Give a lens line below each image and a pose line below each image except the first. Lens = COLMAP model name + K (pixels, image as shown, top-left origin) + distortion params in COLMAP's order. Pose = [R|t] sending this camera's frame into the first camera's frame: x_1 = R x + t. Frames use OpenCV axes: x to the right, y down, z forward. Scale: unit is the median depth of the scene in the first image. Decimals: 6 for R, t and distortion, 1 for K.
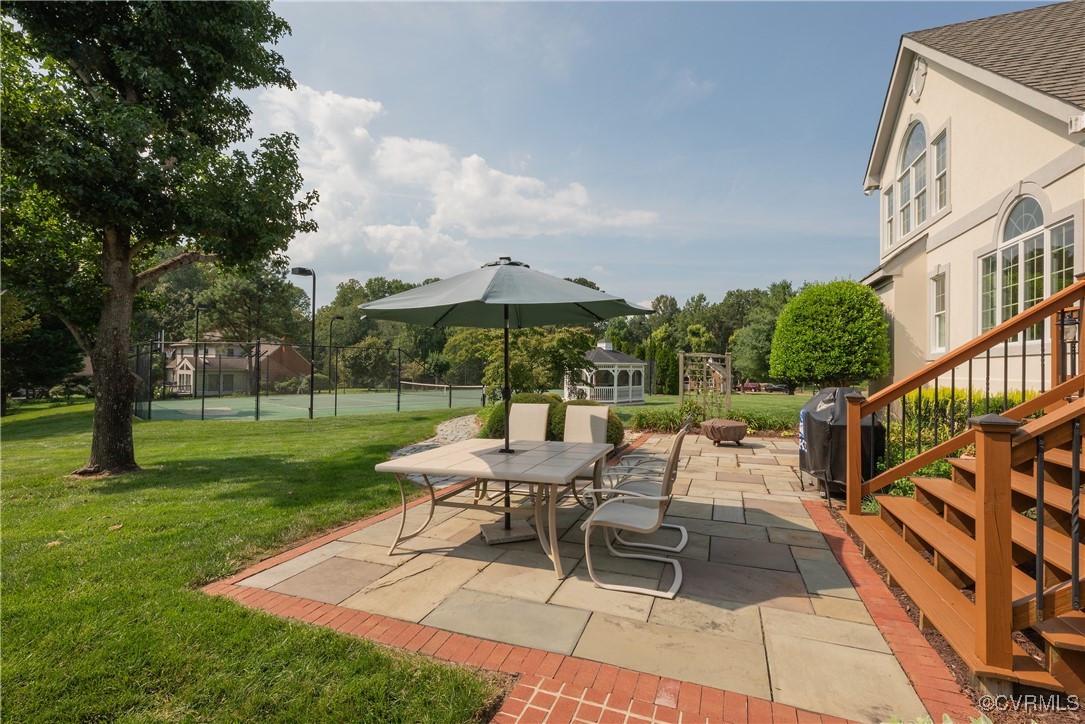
lens RADIAL K [[471.3, 0, 536.3], [0, 471.3, 360.6], [0, 0, 1]] dist [-0.003830, 0.001016]
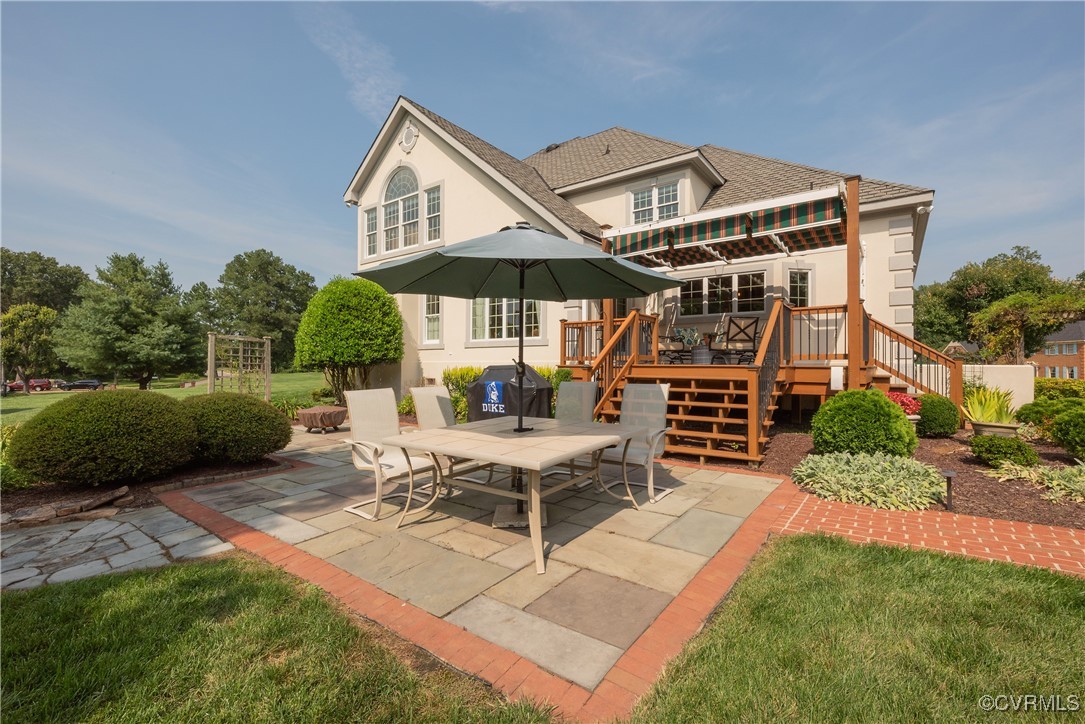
lens RADIAL K [[471.3, 0, 545.5], [0, 471.3, 360.7], [0, 0, 1]] dist [-0.003830, 0.001016]
pose [[0.267129, -0.001086, 0.963660, -0.369347], [-0.015134, 0.999871, 0.005322, 0.018976], [-0.963542, -0.016006, 0.267078, 0.274373]]
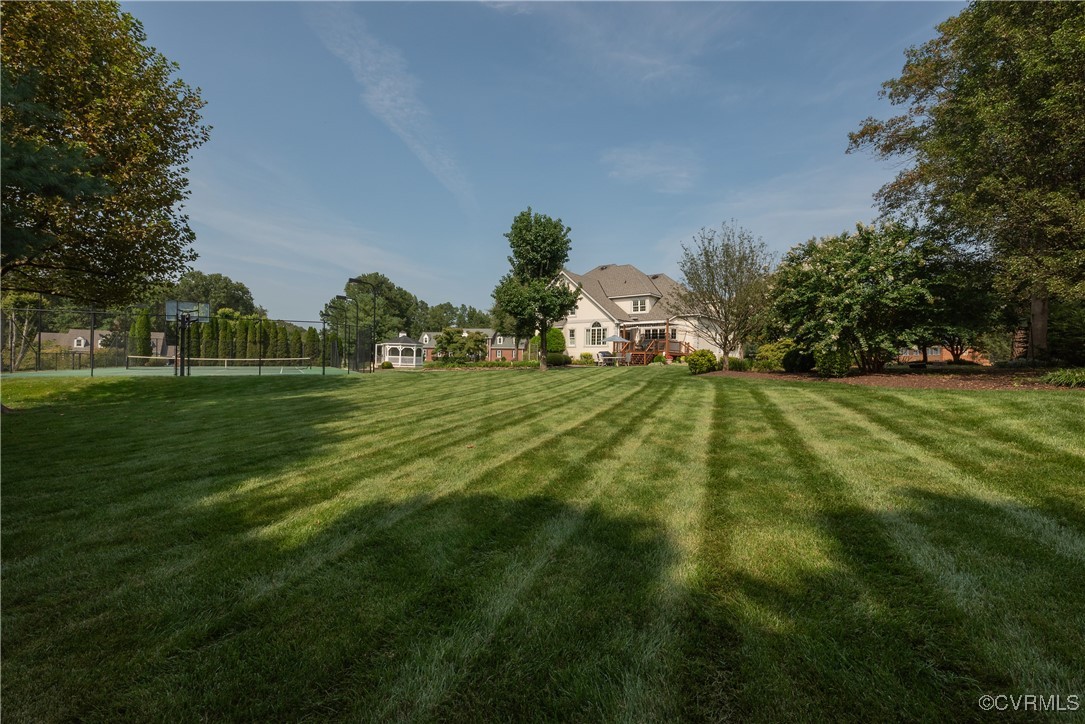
lens RADIAL K [[471.3, 0, 537.6], [0, 471.3, 359.5], [0, 0, 1]] dist [-0.003830, 0.001016]
pose [[0.312187, 0.000800, 0.950020, -3.457979], [-0.029132, 0.999537, 0.008731, 0.081468], [-0.949574, -0.030402, 0.312066, -0.144652]]
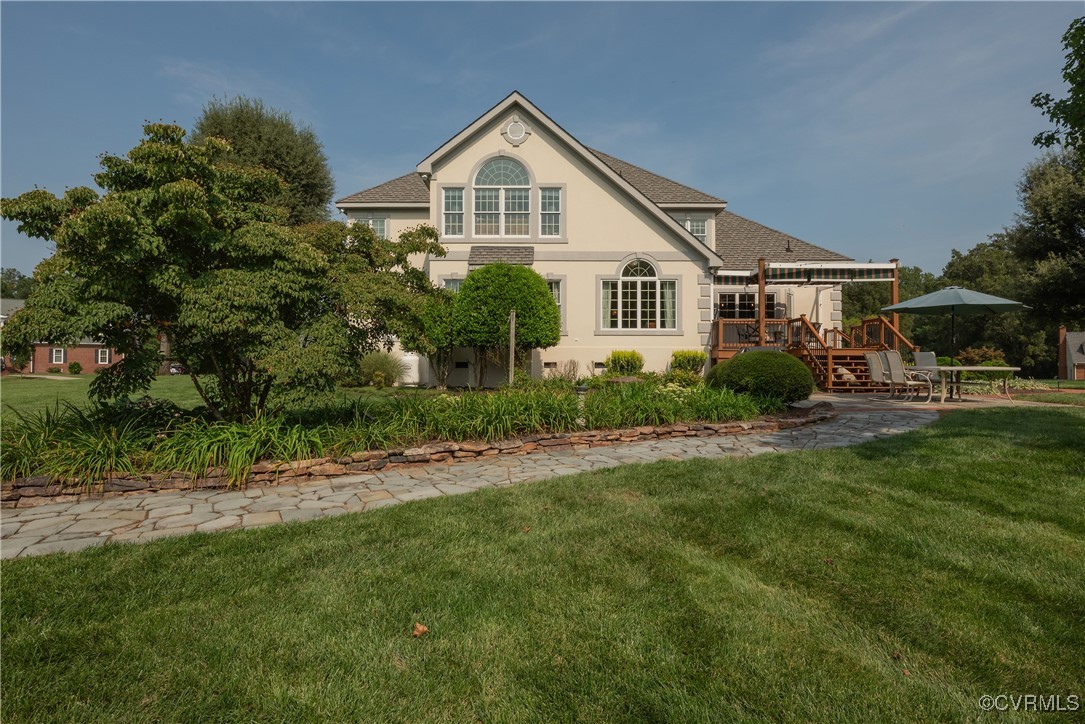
lens RADIAL K [[559.2, 0, 538.1], [0, 559.2, 362.0], [0, 0, 1]] dist [-0.002436, -0.000125]
pose [[-0.378202, 0.005298, 0.925708, -0.726169], [-0.017203, 0.999771, -0.012750, 0.097250], [-0.925563, -0.020747, -0.378024, 1.579037]]
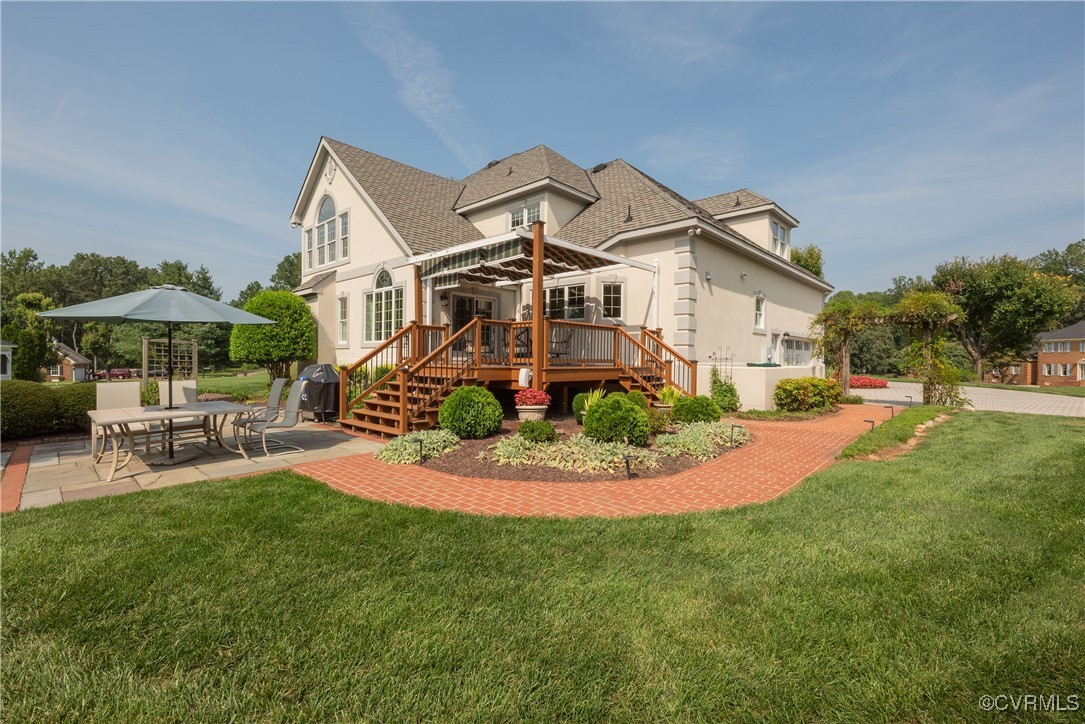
lens RADIAL K [[471.3, 0, 548.0], [0, 471.3, 369.6], [0, 0, 1]] dist [-0.003830, 0.001016]
pose [[0.370287, -0.031272, 0.928391, -0.408992], [-0.019143, 0.998964, 0.041285, -0.008840], [-0.928720, -0.033060, 0.369305, -0.285363]]
